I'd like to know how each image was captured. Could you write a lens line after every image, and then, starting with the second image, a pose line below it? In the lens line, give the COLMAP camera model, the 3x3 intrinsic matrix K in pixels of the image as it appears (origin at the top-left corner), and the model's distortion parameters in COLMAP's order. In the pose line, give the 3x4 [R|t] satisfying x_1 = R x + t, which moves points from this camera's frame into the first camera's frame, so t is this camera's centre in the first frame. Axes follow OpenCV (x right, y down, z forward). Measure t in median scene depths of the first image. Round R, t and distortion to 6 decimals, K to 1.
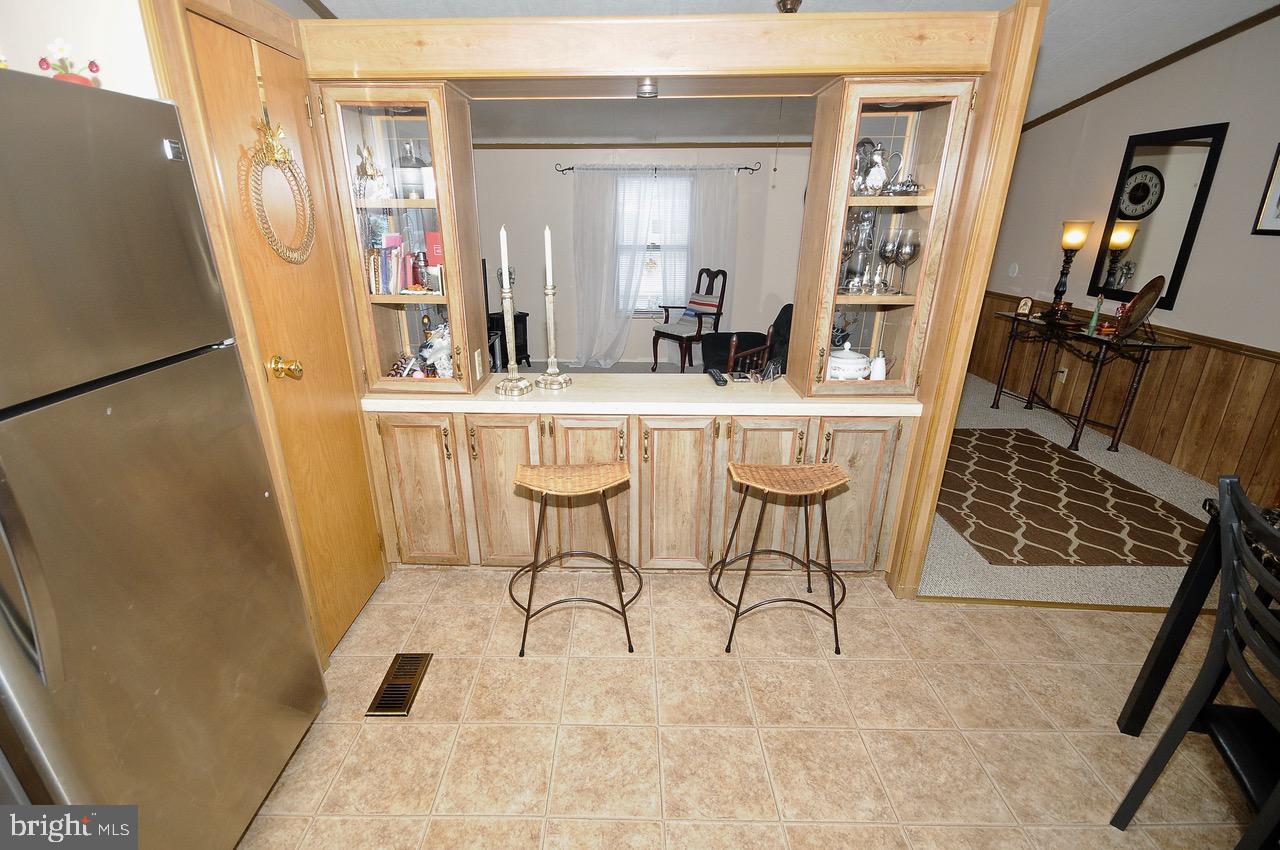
lens RADIAL K [[574.3, 0, 640.2], [0, 574.3, 441.6], [0, 0, 1]] dist [-0.013538, -0.000252]
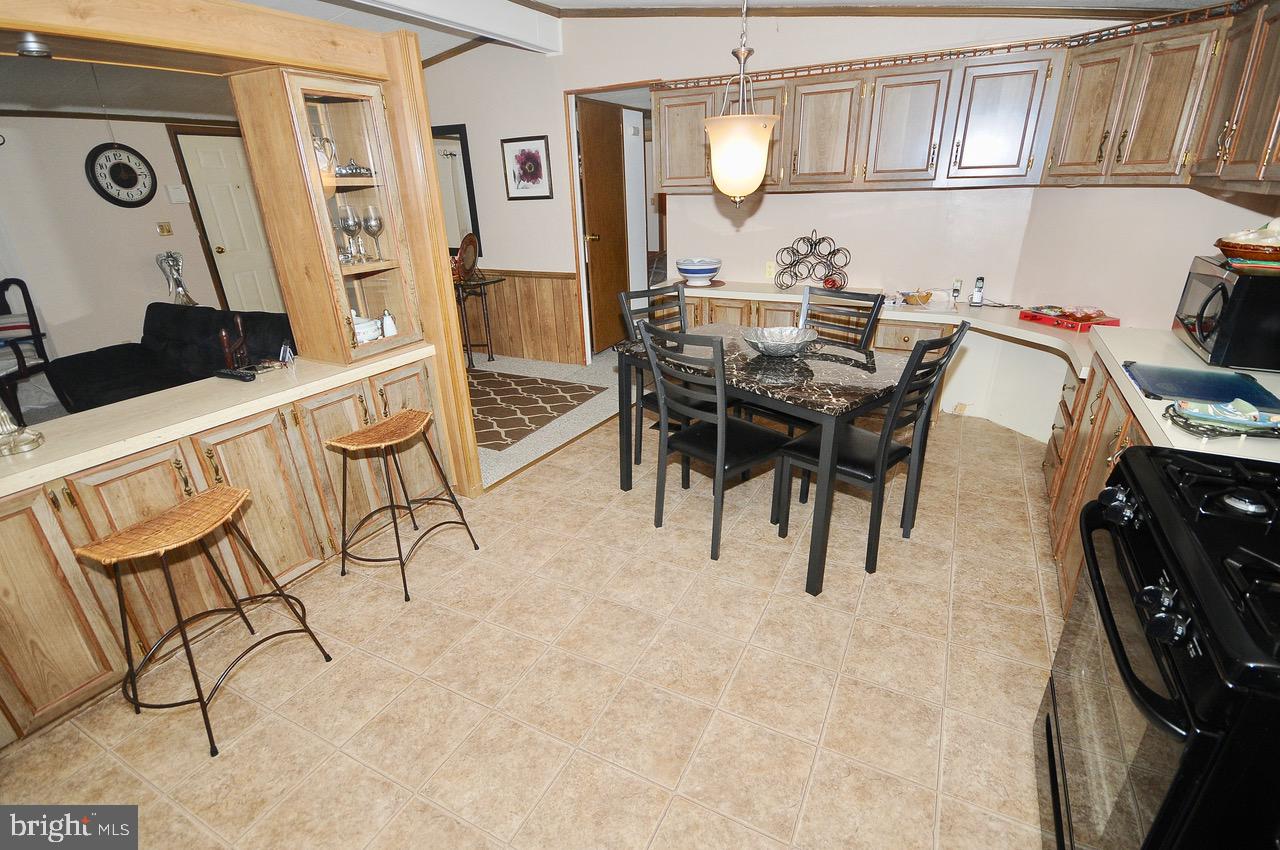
lens RADIAL K [[586.8, 0, 642.7], [0, 586.8, 430.1], [0, 0, 1]] dist [-0.013883, -0.000861]
pose [[0.431591, -0.350622, 0.831140, -0.422523], [0.342123, 0.916156, 0.208831, -0.004568], [-0.834675, 0.194222, 0.515360, -0.003064]]
